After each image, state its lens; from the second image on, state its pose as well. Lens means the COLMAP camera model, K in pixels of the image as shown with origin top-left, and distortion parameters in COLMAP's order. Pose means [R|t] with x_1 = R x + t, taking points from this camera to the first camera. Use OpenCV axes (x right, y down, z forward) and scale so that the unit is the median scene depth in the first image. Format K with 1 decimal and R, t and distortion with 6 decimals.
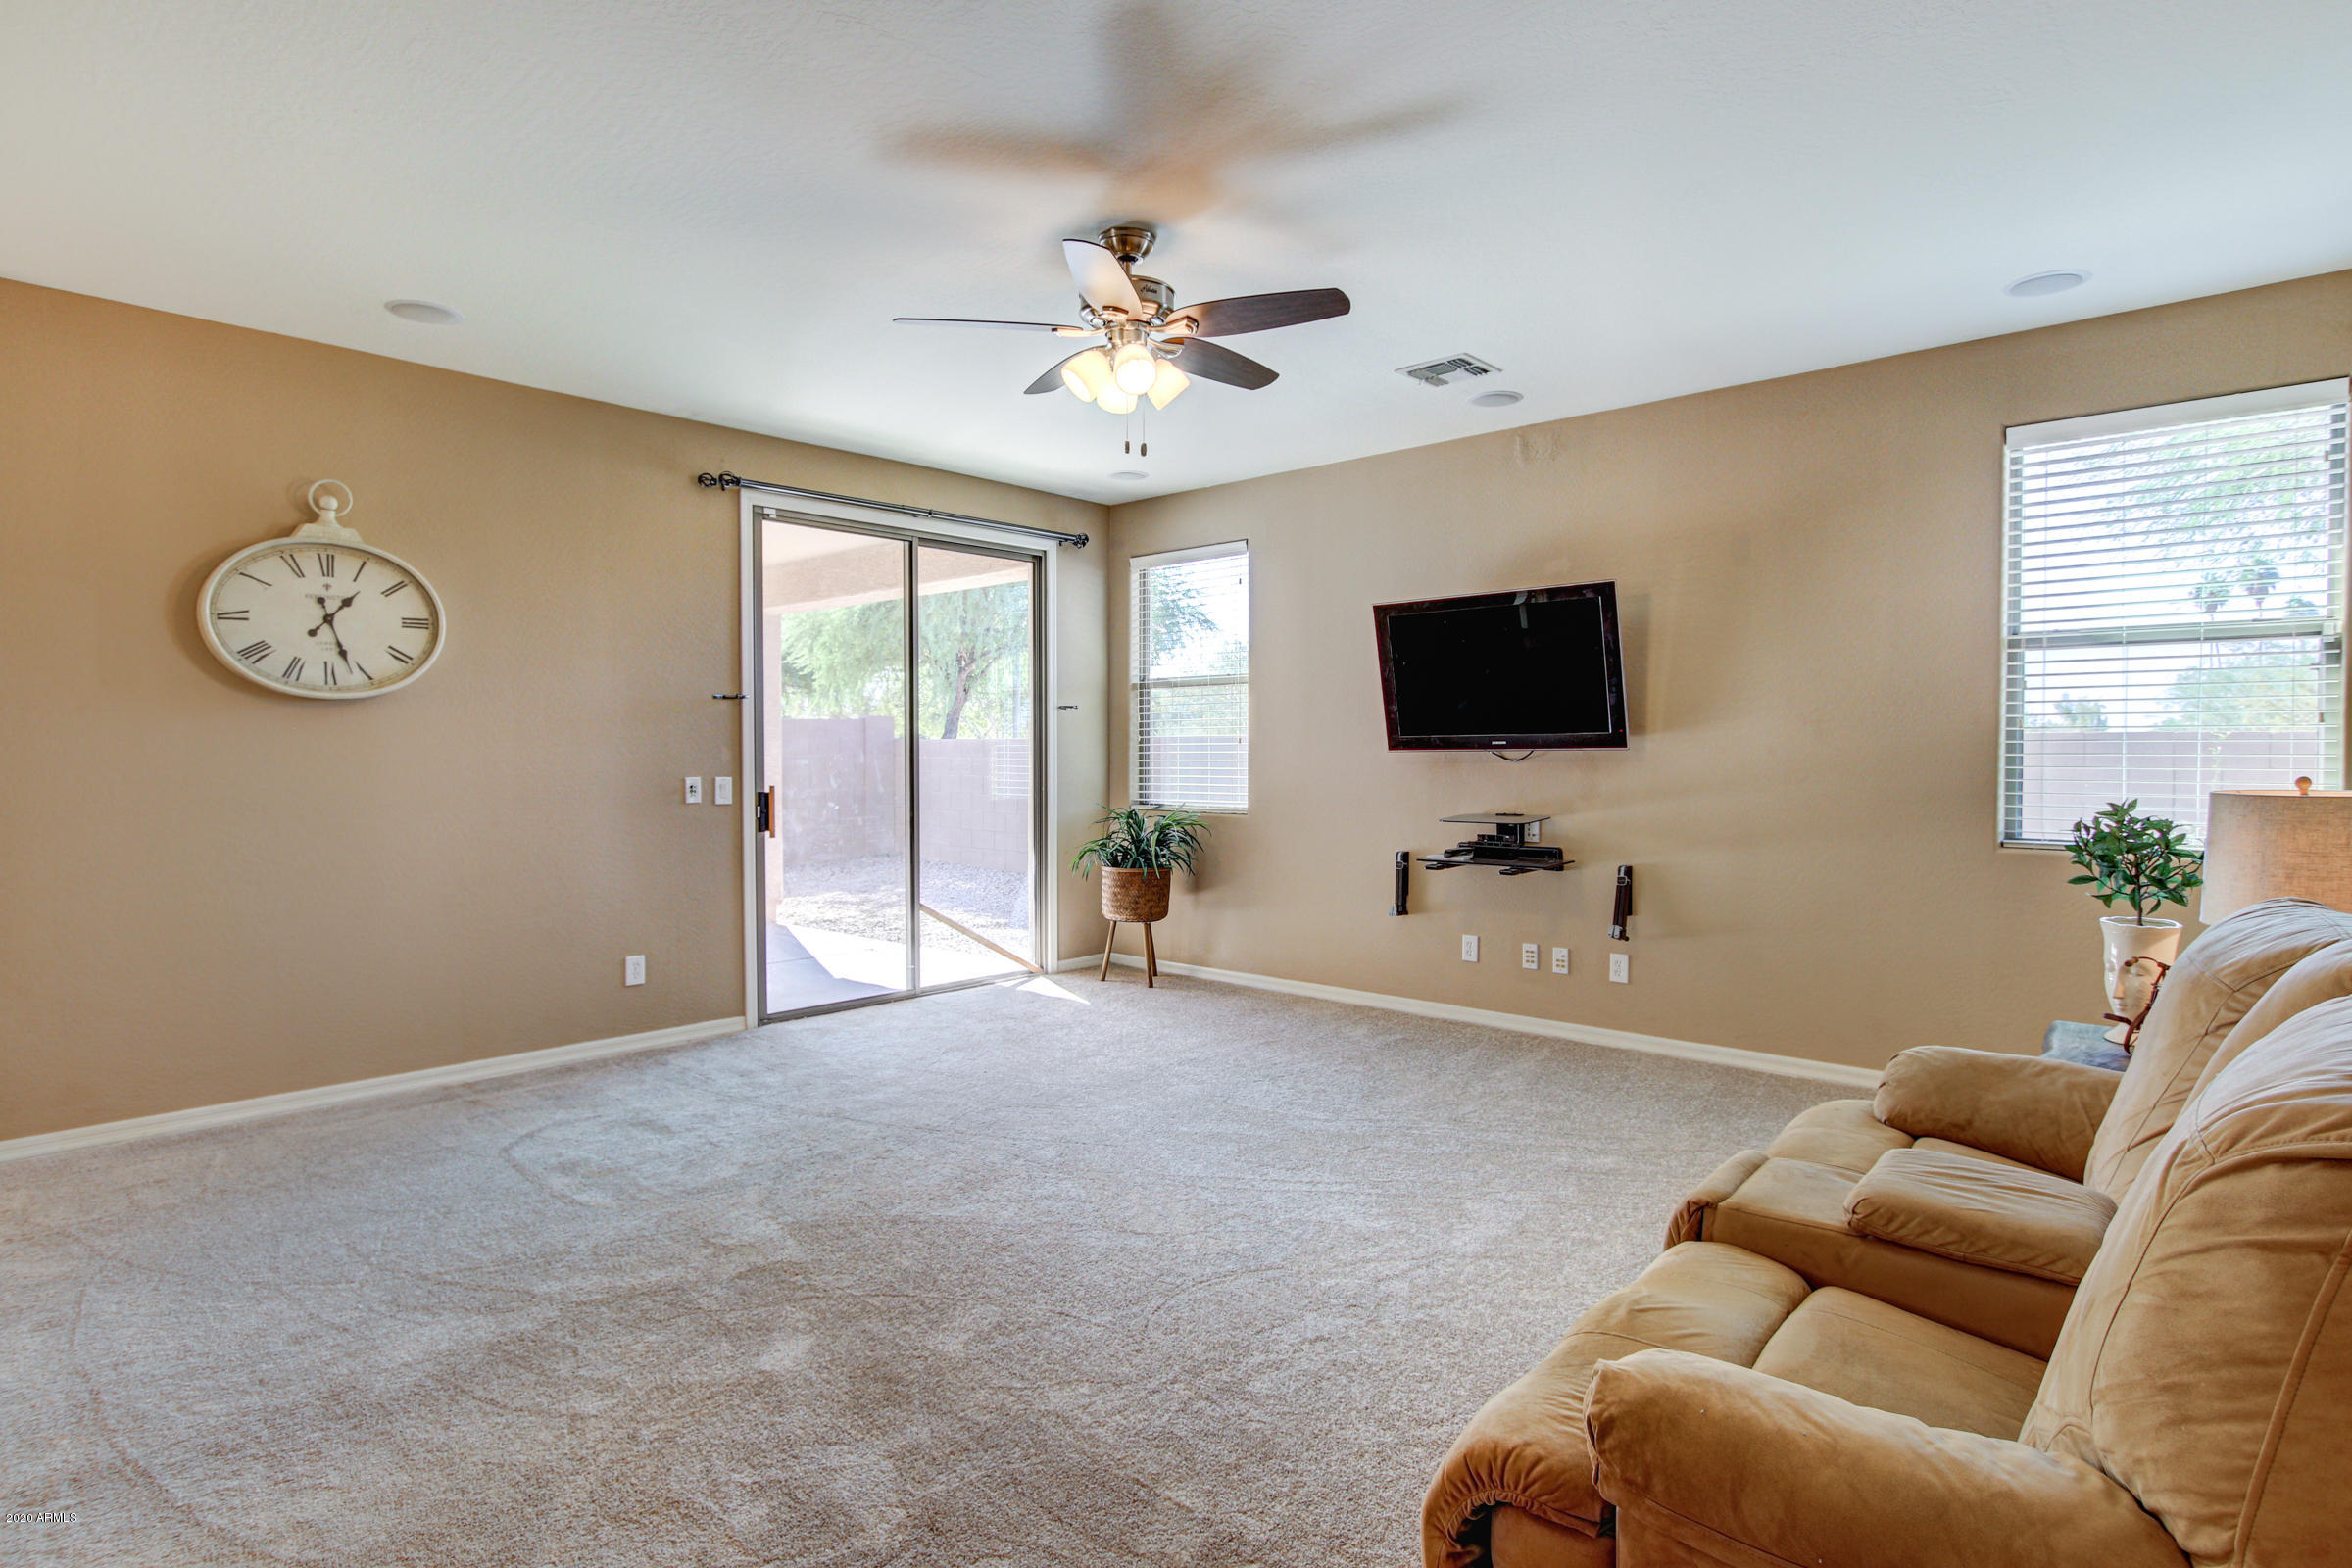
lens RADIAL K [[1250.4, 0, 1158.2], [0, 1250.4, 777.1], [0, 0, 1]] dist [0.002362, 0.000468]
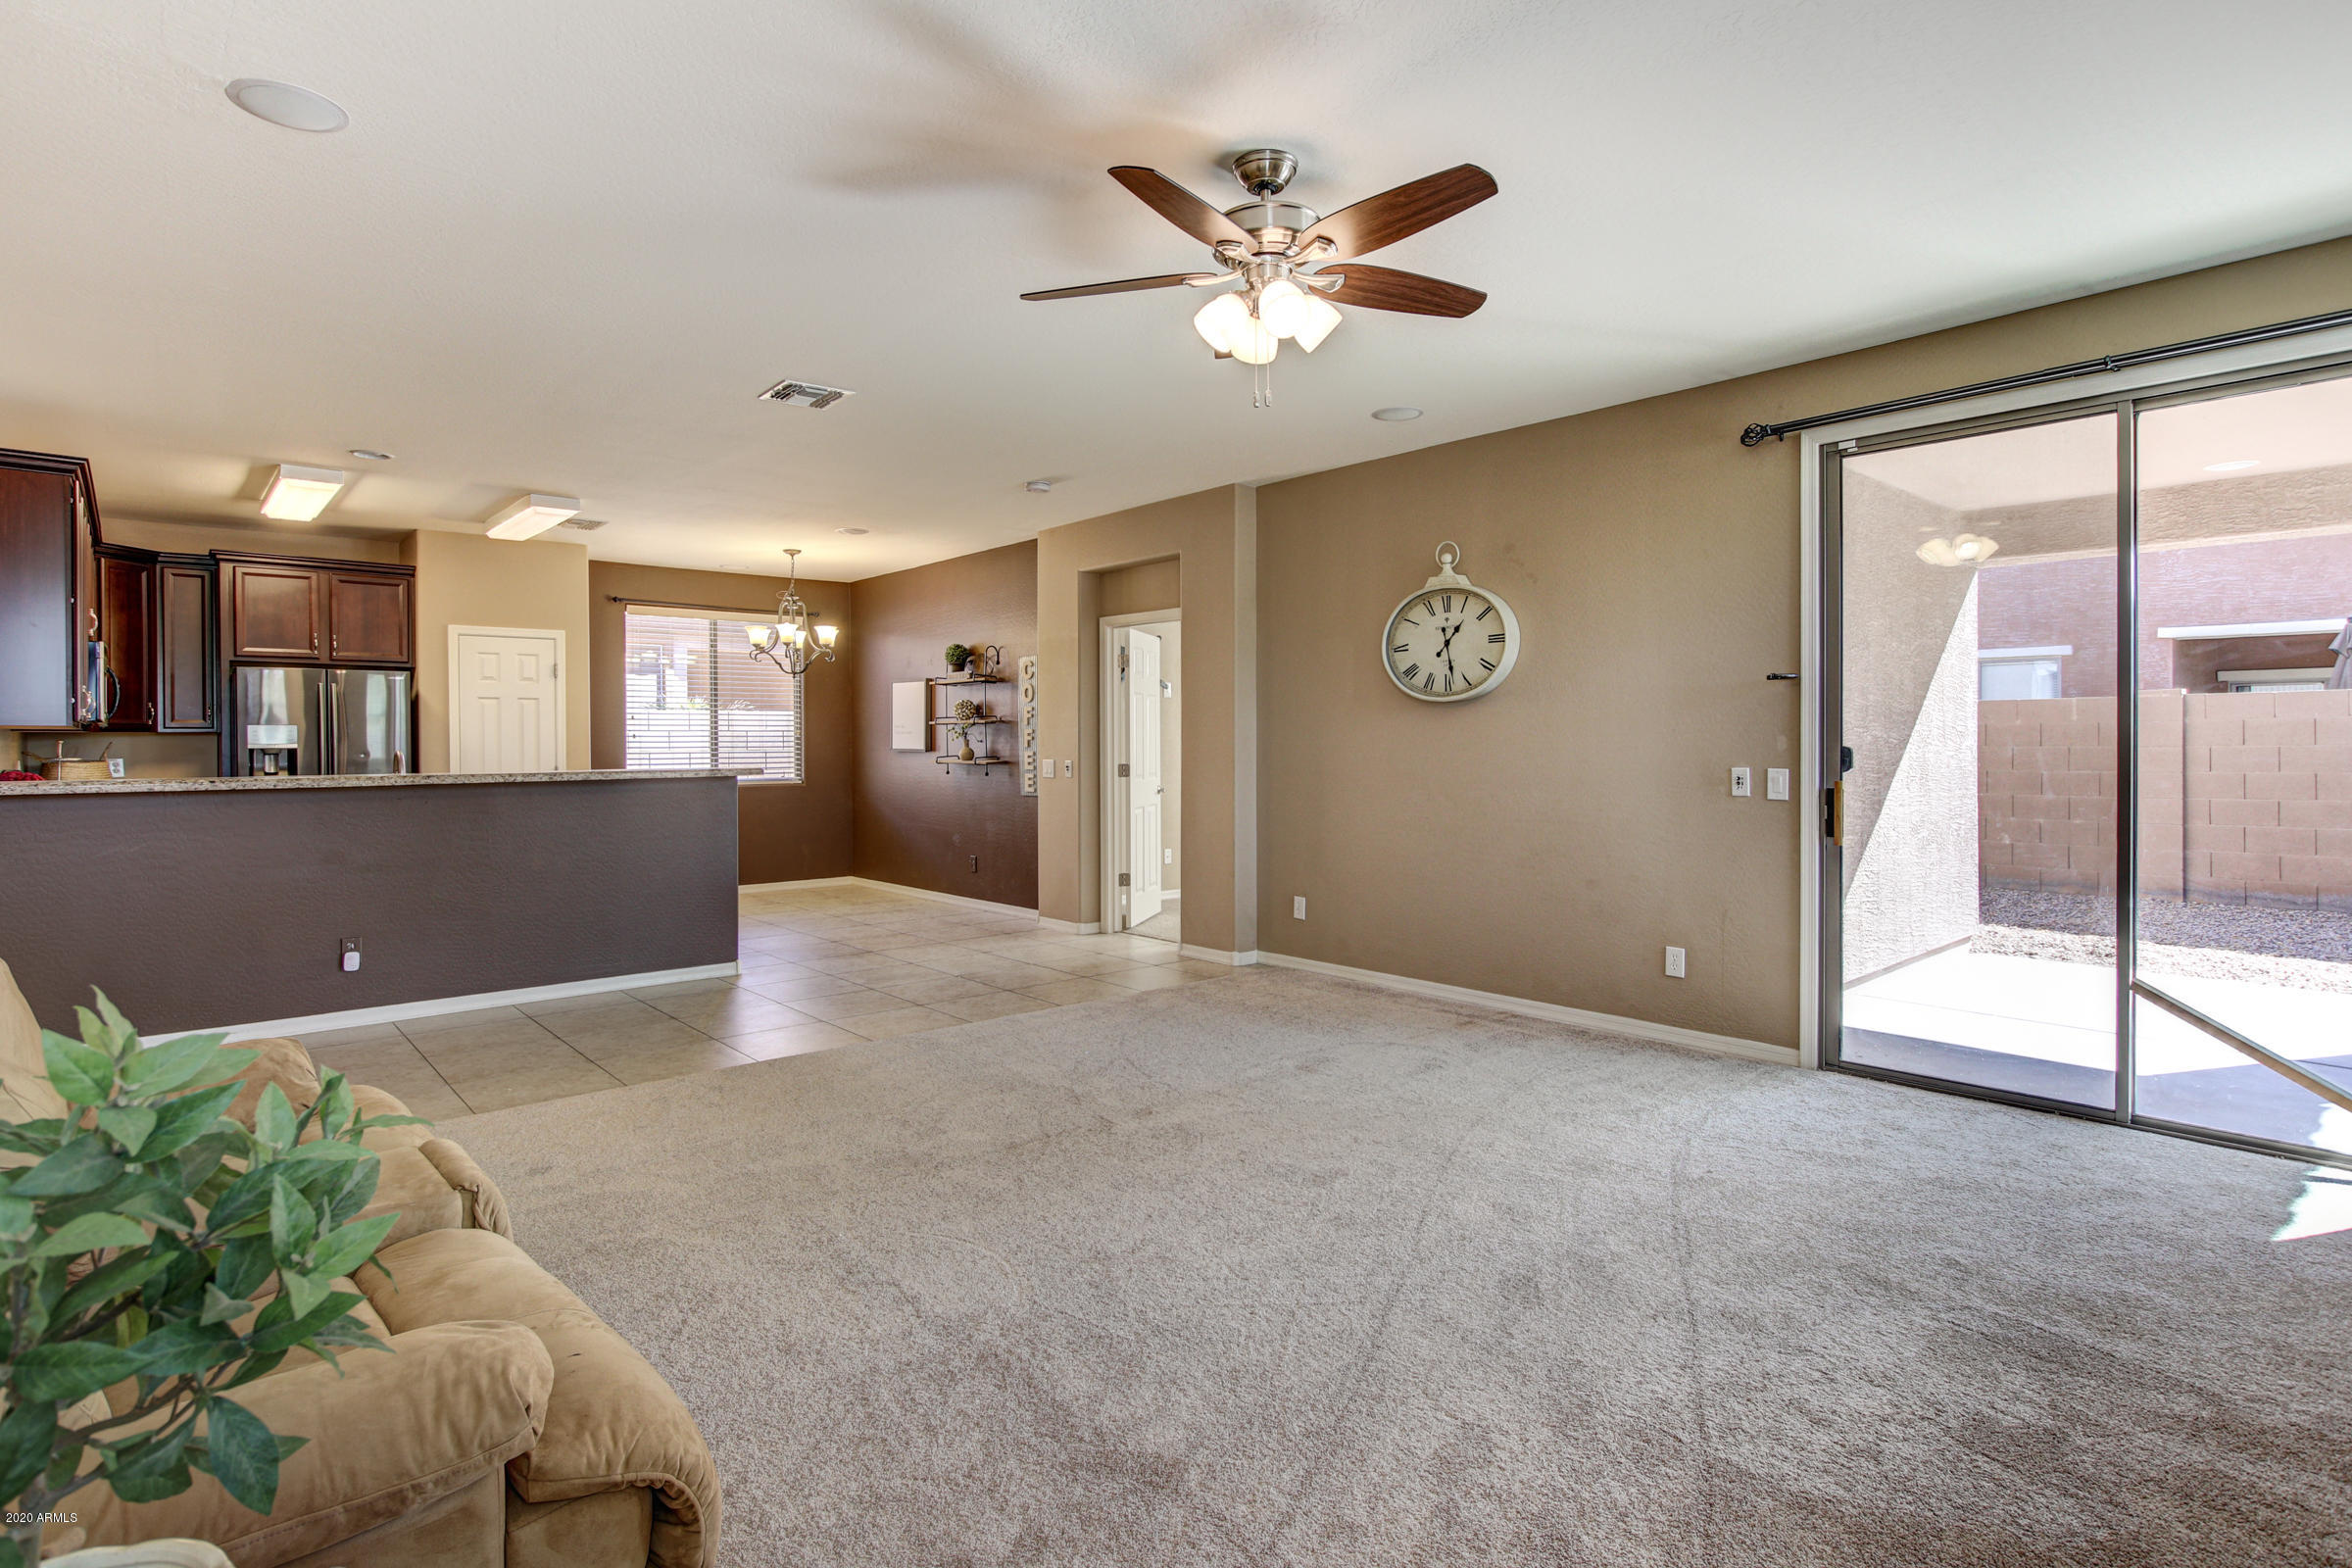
lens RADIAL K [[1168.5, 0, 1111.8], [0, 1168.5, 739.1], [0, 0, 1]] dist [-0.005759, 0.002962]
pose [[-0.138034, 0.004334, -0.990418, 0.651372], [-0.014713, 0.999871, 0.006426, -0.023832], [0.990318, 0.015459, -0.137953, 0.807184]]
